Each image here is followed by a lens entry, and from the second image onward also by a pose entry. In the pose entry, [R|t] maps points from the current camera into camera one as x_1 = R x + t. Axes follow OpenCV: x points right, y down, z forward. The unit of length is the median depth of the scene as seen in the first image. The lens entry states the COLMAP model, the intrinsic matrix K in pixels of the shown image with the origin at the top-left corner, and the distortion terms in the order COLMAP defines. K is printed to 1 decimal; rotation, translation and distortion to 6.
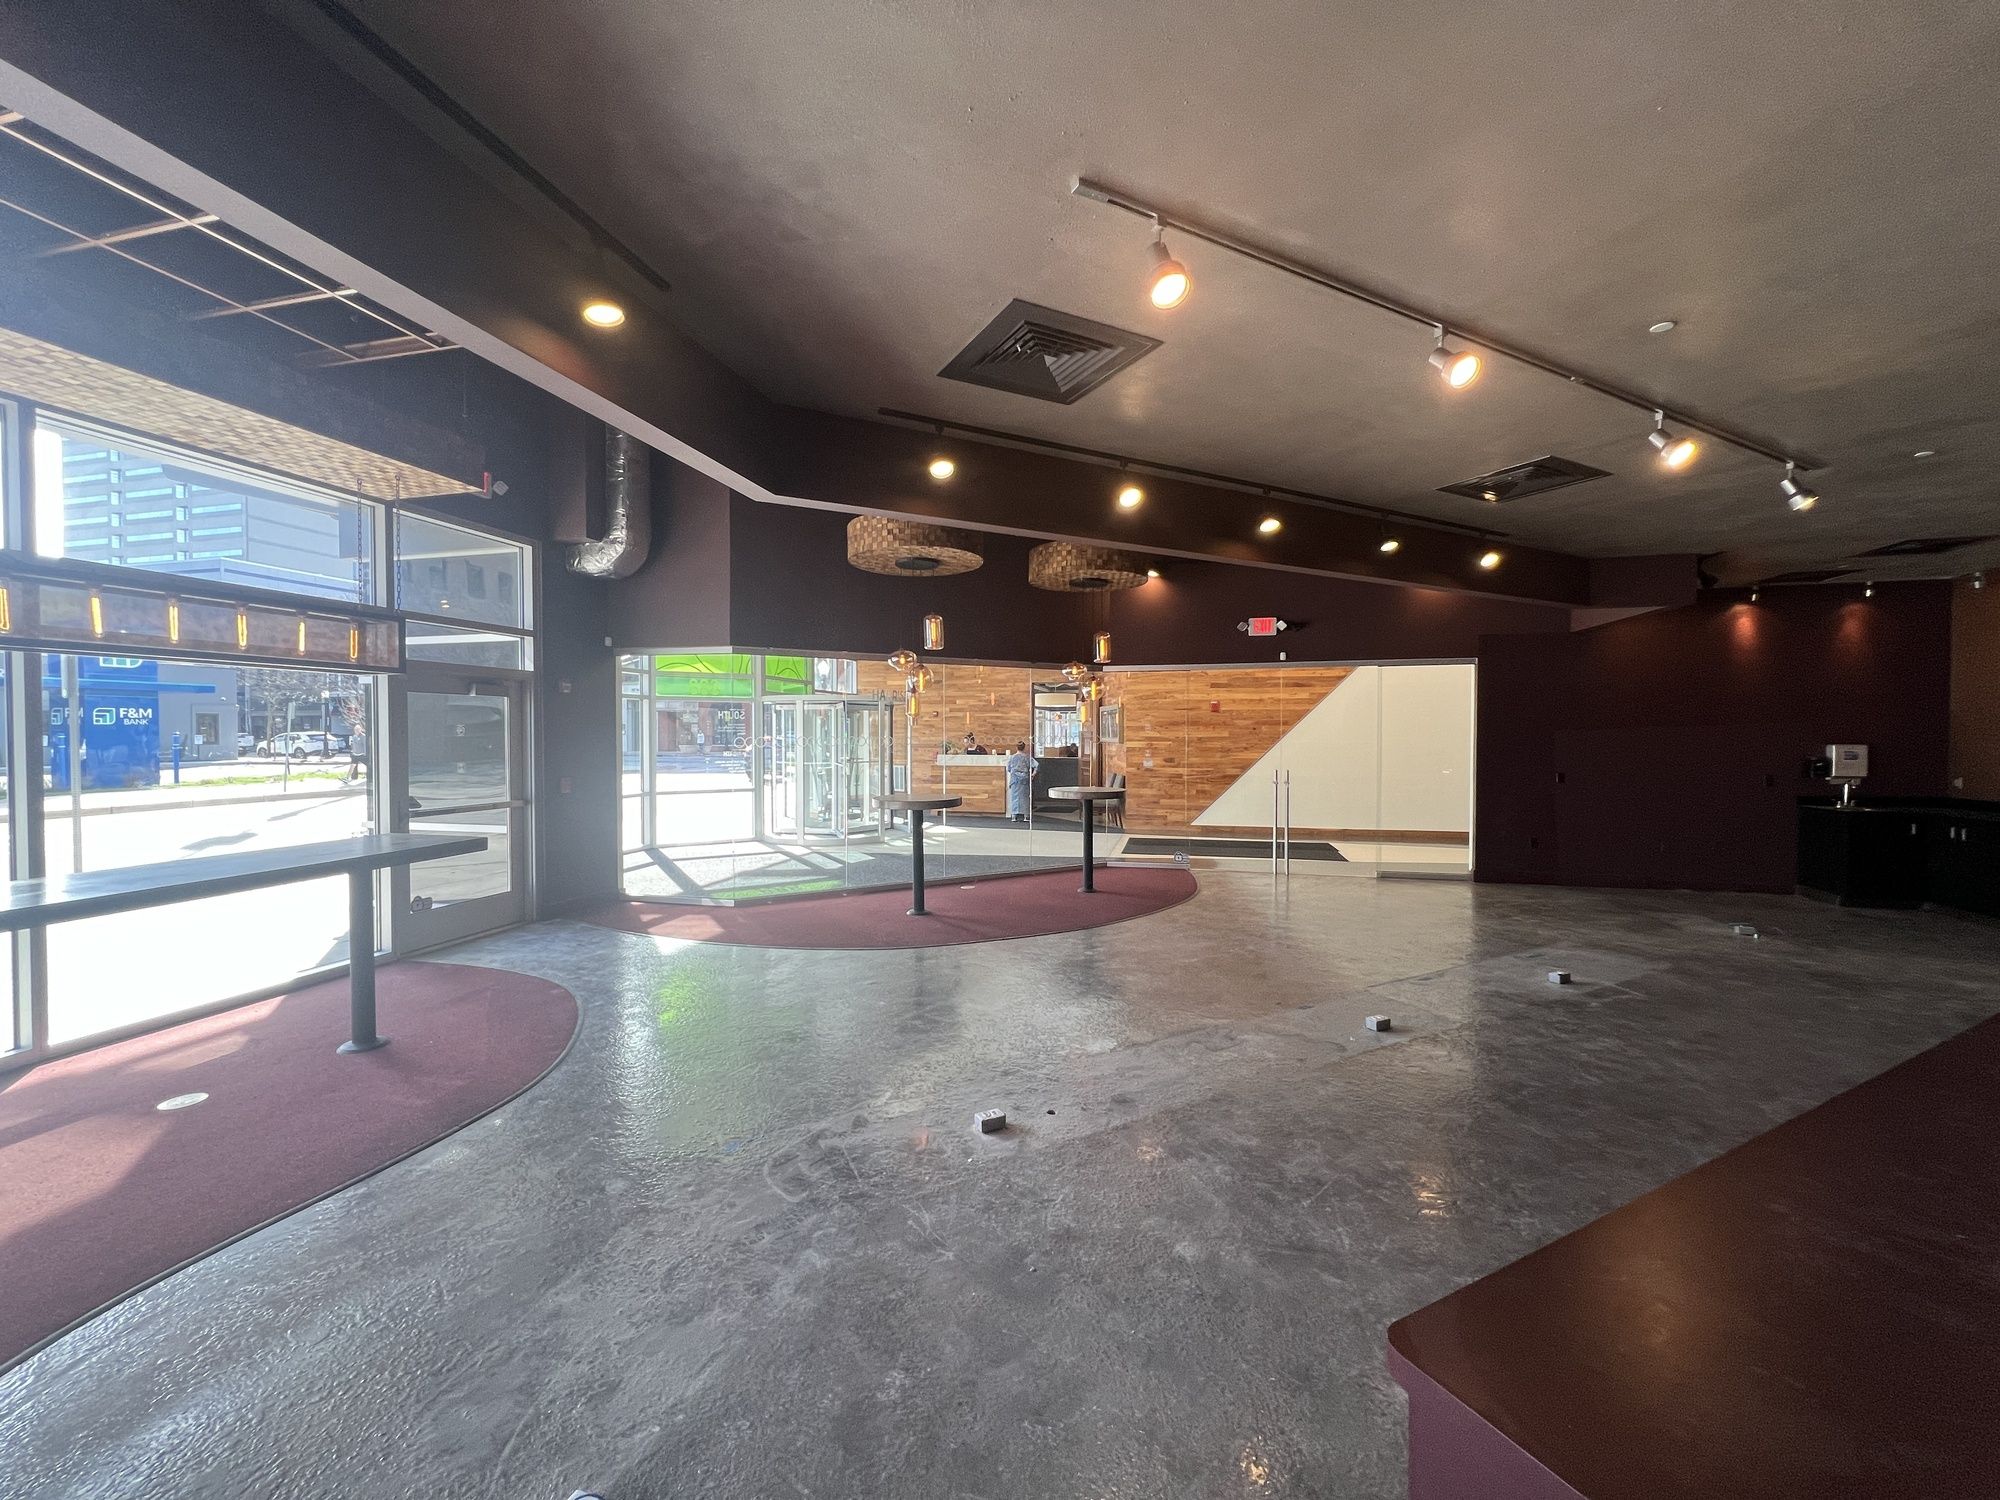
lens RADIAL K [[796.6, 0, 997.9], [0, 796.6, 747.8], [0, 0, 1]] dist [-0.001015, 0.000078]
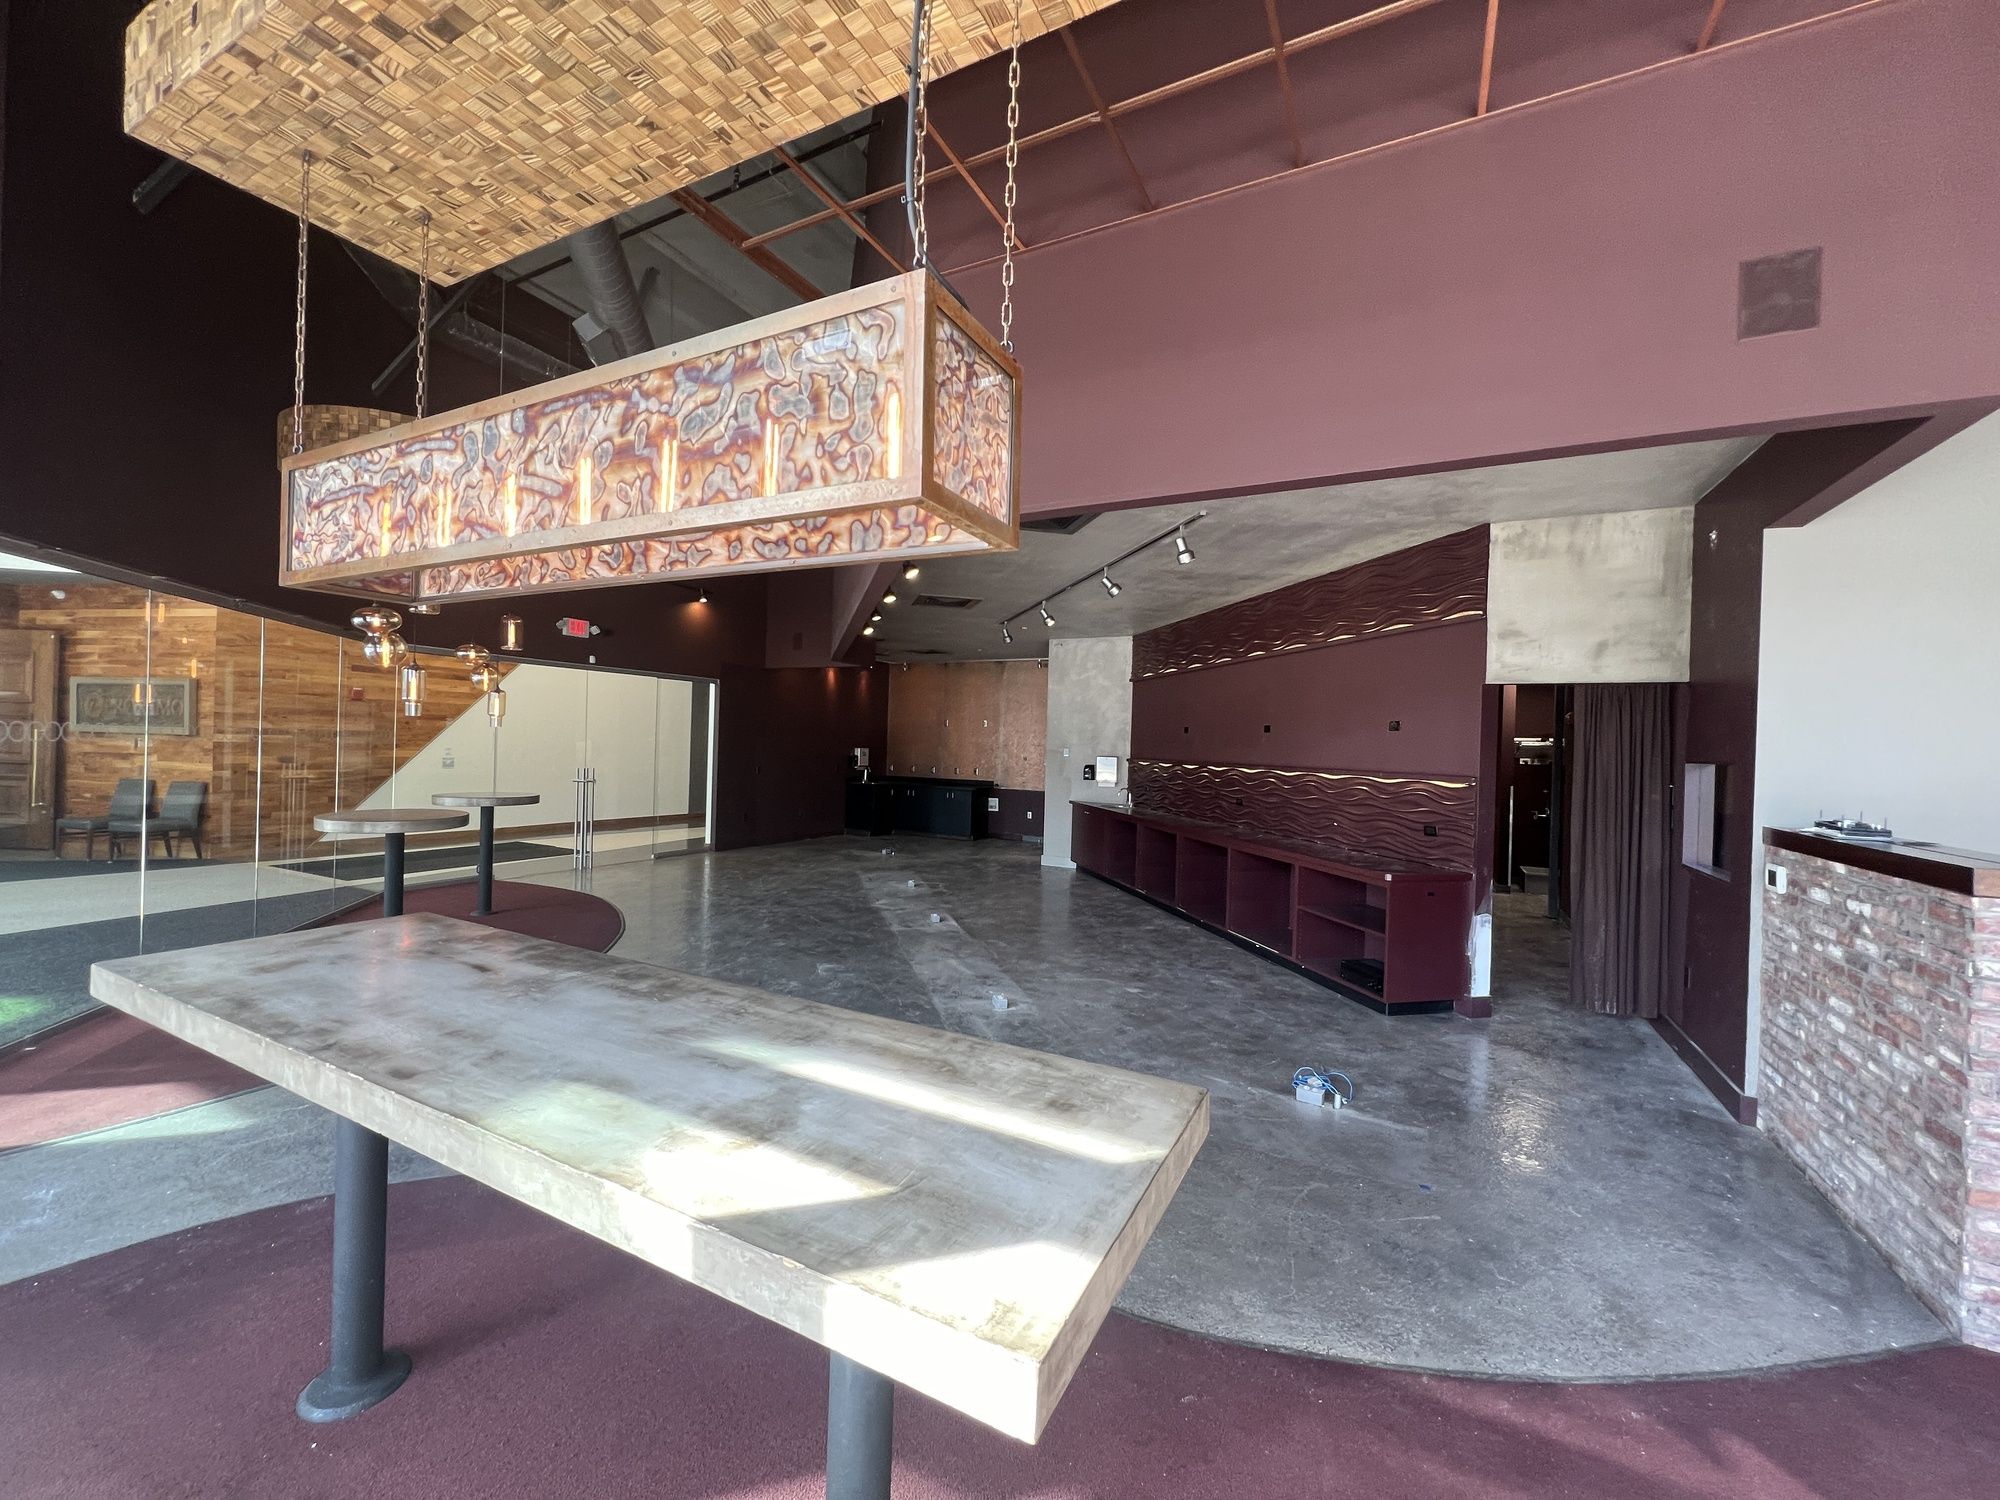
lens RADIAL K [[796.6, 0, 997.9], [0, 796.6, 747.8], [0, 0, 1]] dist [-0.001015, 0.000078]
pose [[0.230082, 0.005426, 0.973156, -1.074383], [-0.011254, 0.999932, -0.002914, -0.004447], [-0.973106, -0.010281, 0.230127, 0.485197]]
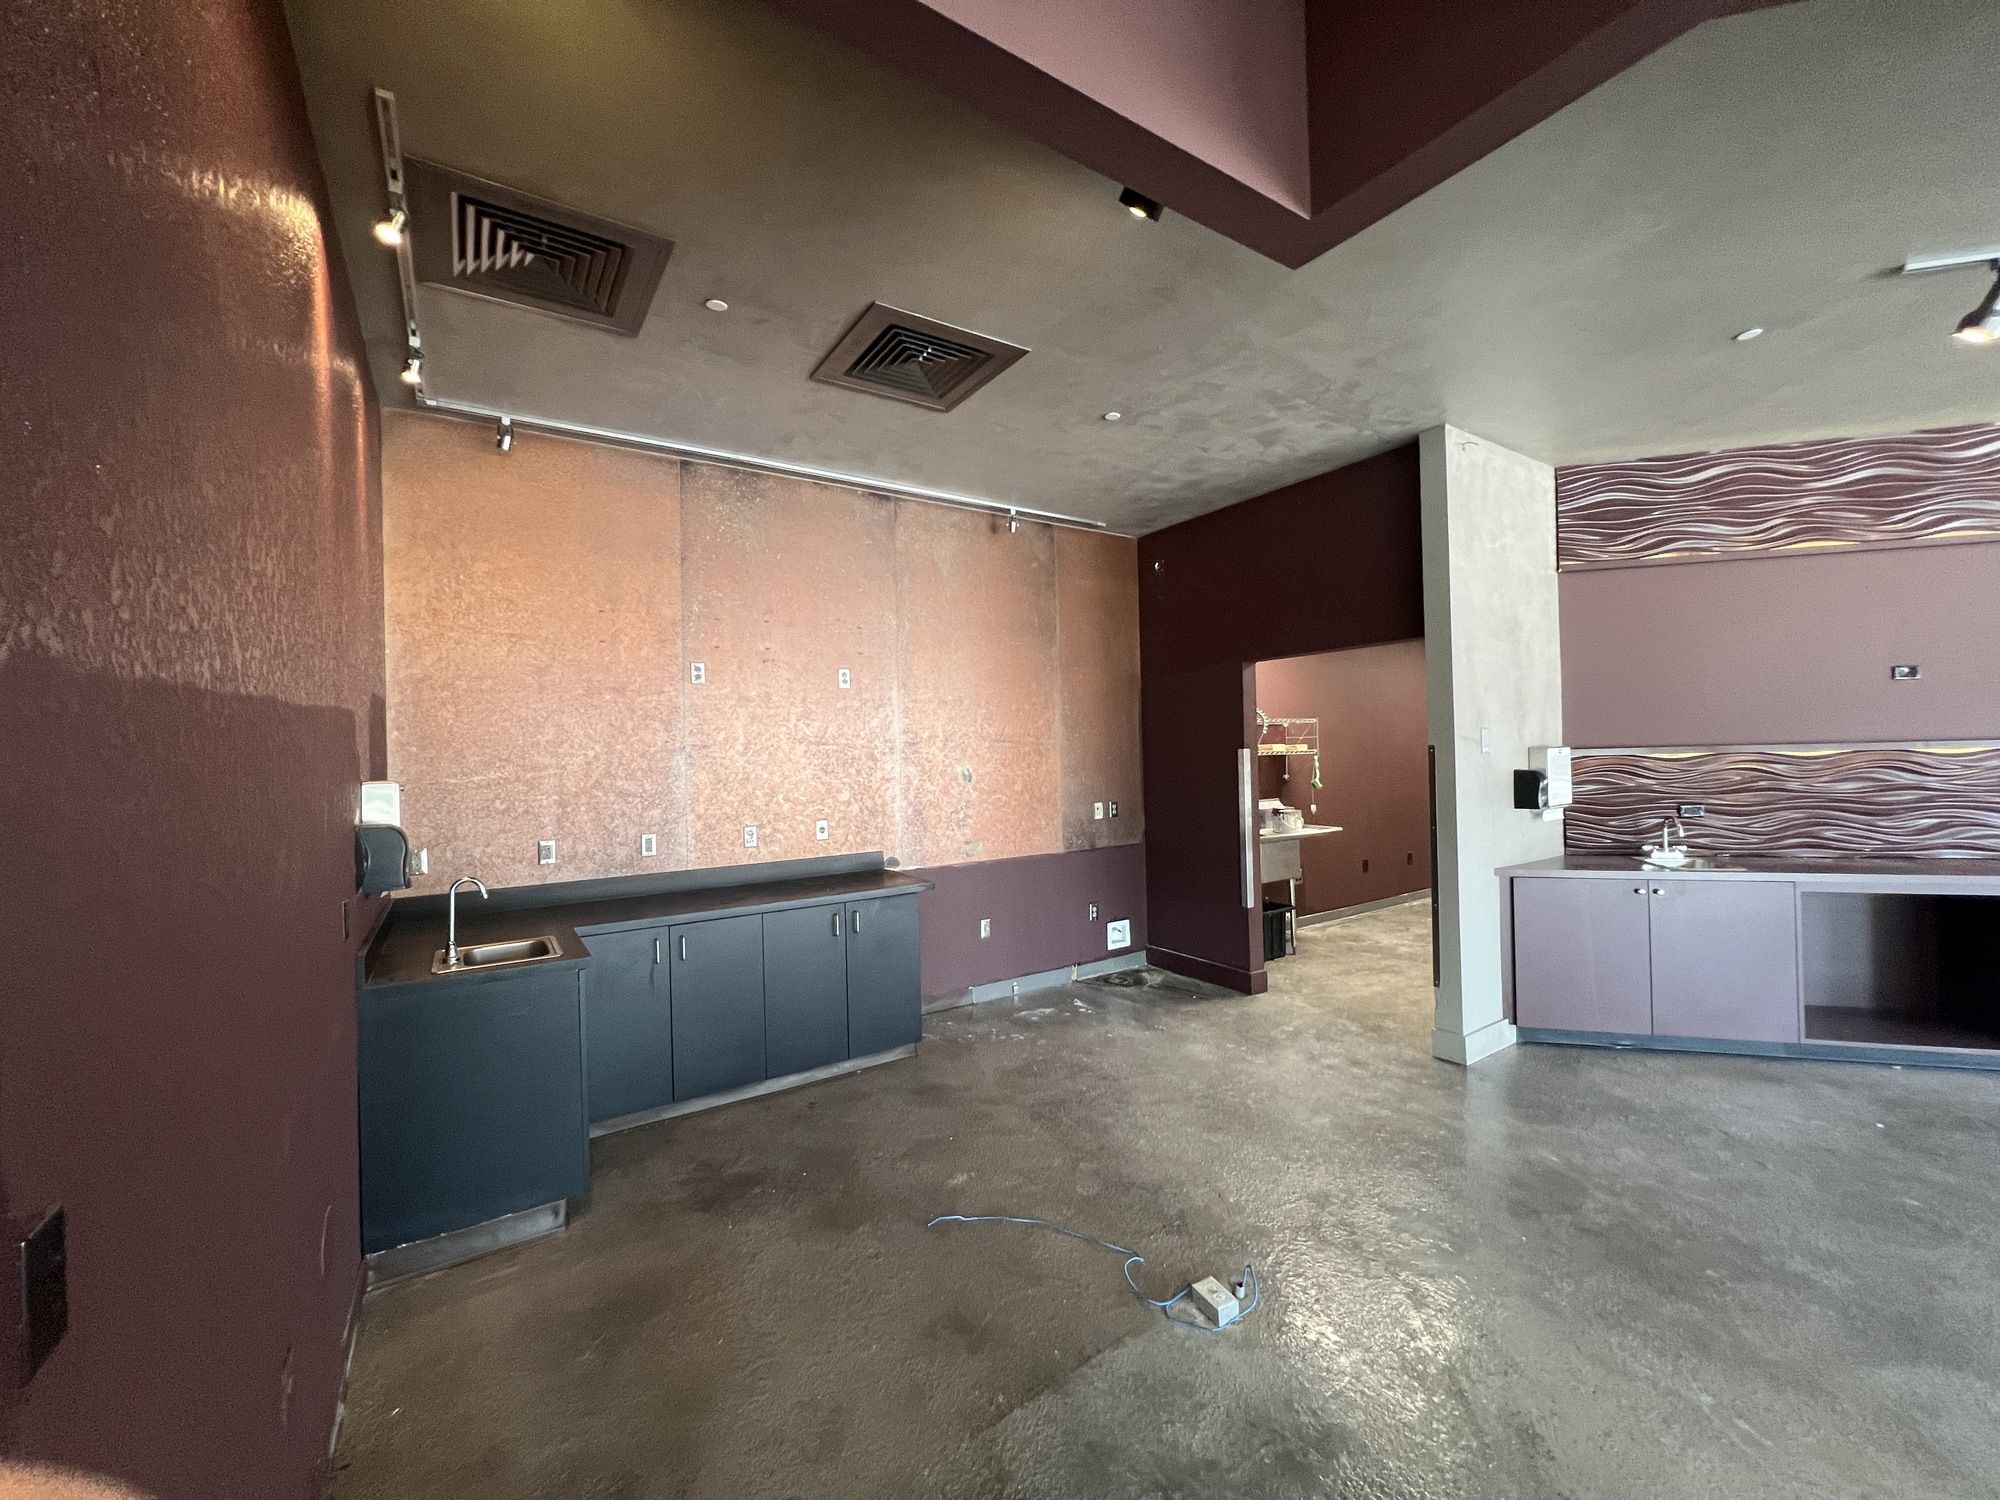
lens RADIAL K [[796.6, 0, 997.9], [0, 796.6, 747.8], [0, 0, 1]] dist [-0.001015, 0.000078]
pose [[-0.739668, 0.022723, 0.672588, 1.096994], [0.037326, 0.999277, 0.007290, -0.019590], [-0.671936, 0.030497, -0.739981, 1.851846]]
